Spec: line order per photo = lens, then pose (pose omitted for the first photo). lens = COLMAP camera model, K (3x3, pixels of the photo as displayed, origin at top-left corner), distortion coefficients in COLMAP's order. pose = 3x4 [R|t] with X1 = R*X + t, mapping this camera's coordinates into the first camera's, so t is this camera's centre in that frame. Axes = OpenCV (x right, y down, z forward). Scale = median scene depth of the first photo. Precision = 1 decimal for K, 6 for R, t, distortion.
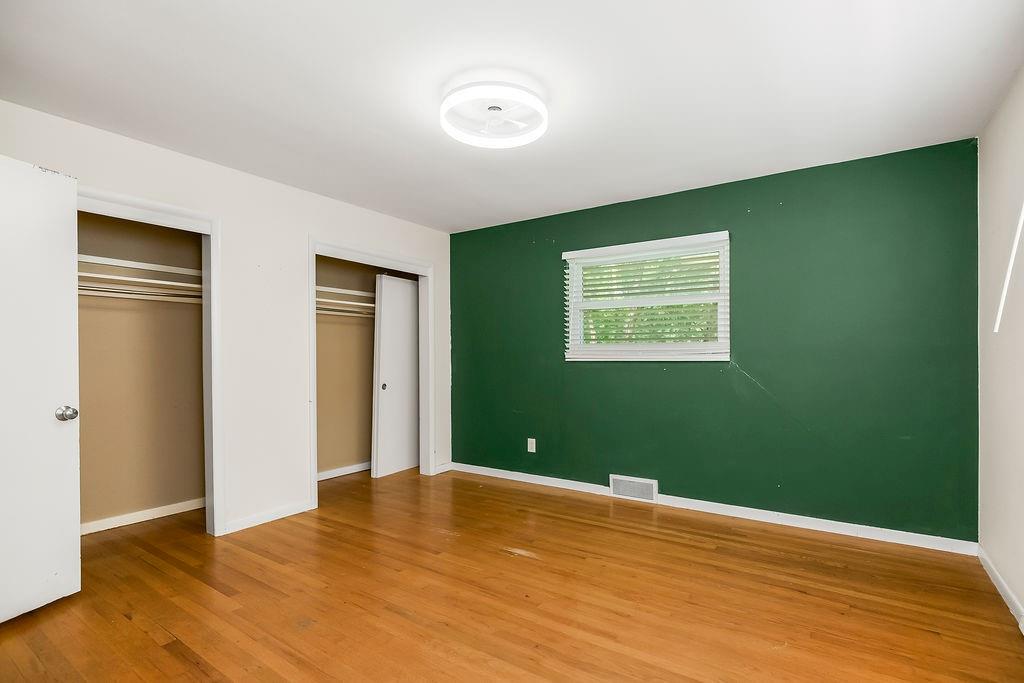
lens RADIAL K [[473.3, 0, 533.2], [0, 473.3, 354.7], [0, 0, 1]] dist [-0.008711, 0.003594]
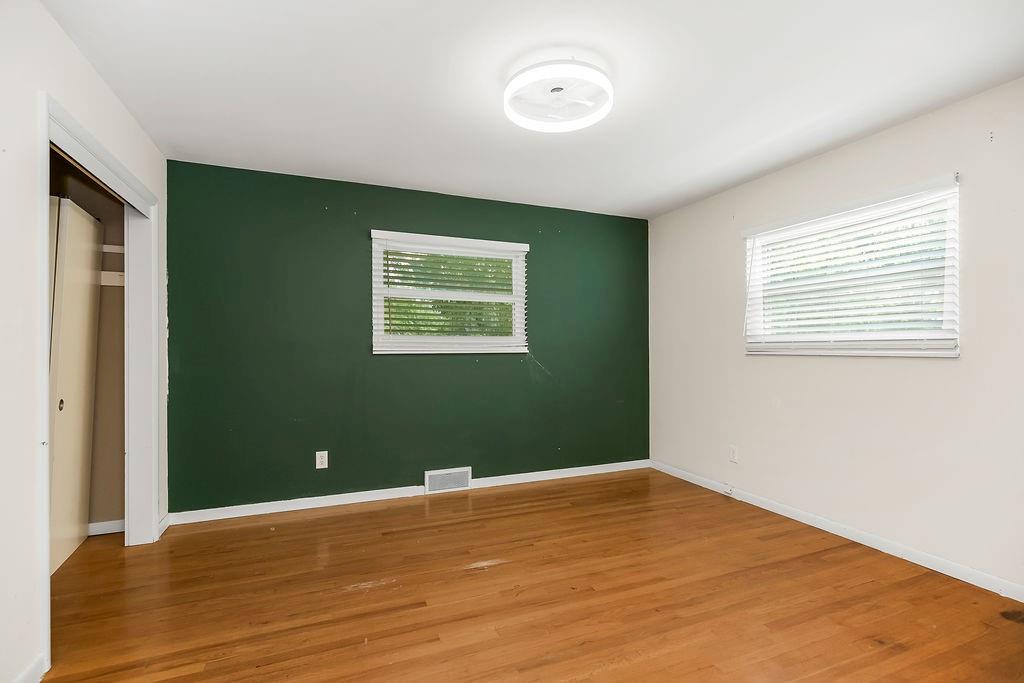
lens RADIAL K [[473.3, 0, 511.6], [0, 473.3, 346.2], [0, 0, 1]] dist [-0.008711, 0.003594]
pose [[0.574368, 0.003829, 0.818589, -0.572404], [-0.004309, 0.999989, -0.001654, -0.001602], [-0.818586, -0.002577, 0.574378, 0.332559]]
